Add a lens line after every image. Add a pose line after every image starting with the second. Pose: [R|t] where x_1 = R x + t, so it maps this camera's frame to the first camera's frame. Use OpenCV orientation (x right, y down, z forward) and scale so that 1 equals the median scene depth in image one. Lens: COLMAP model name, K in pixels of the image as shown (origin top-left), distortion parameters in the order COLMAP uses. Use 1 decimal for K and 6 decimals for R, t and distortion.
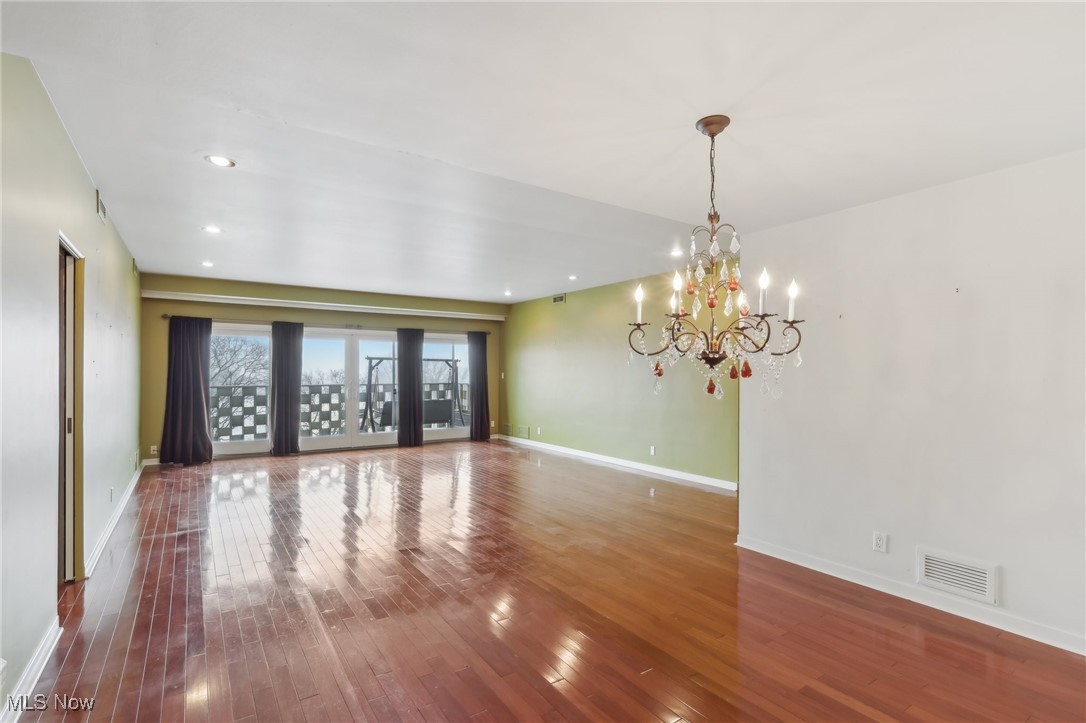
lens RADIAL K [[495.7, 0, 527.7], [0, 495.7, 359.5], [0, 0, 1]] dist [0.000501, 0.000301]
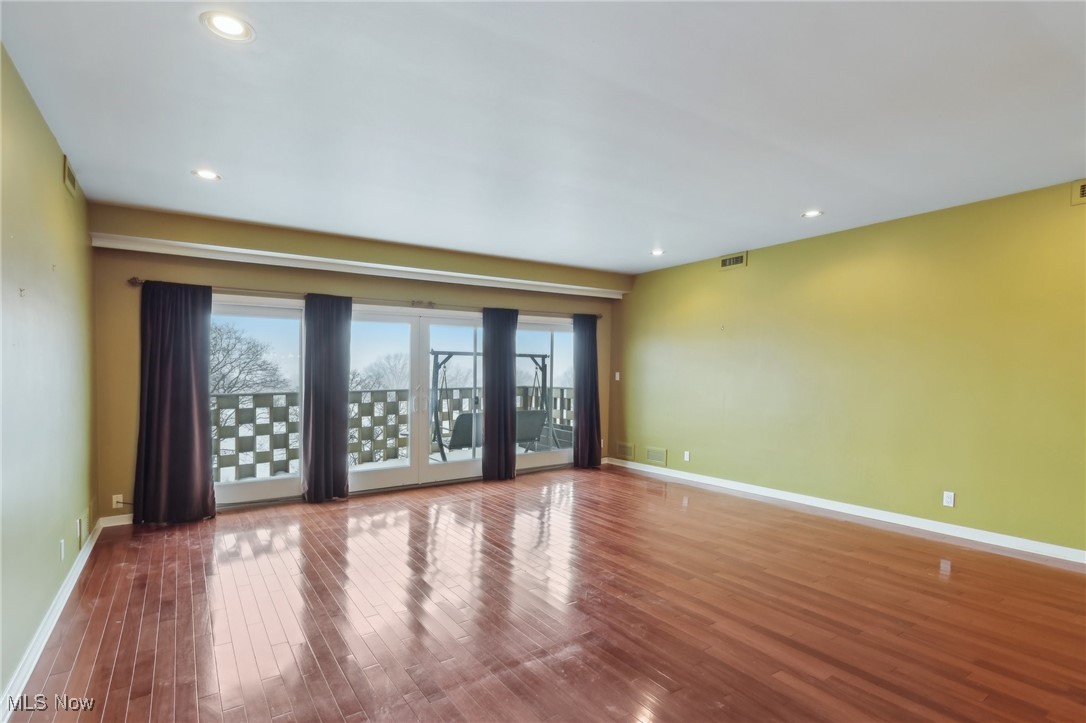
lens RADIAL K [[522.8, 0, 543.0], [0, 522.8, 361.5], [0, 0, 1]] dist [-0.001272, -0.000376]
pose [[0.999920, -0.005997, 0.011148, -0.184503], [0.005937, 0.999968, 0.005421, 0.007393], [-0.011180, -0.005354, 0.999923, 0.274318]]
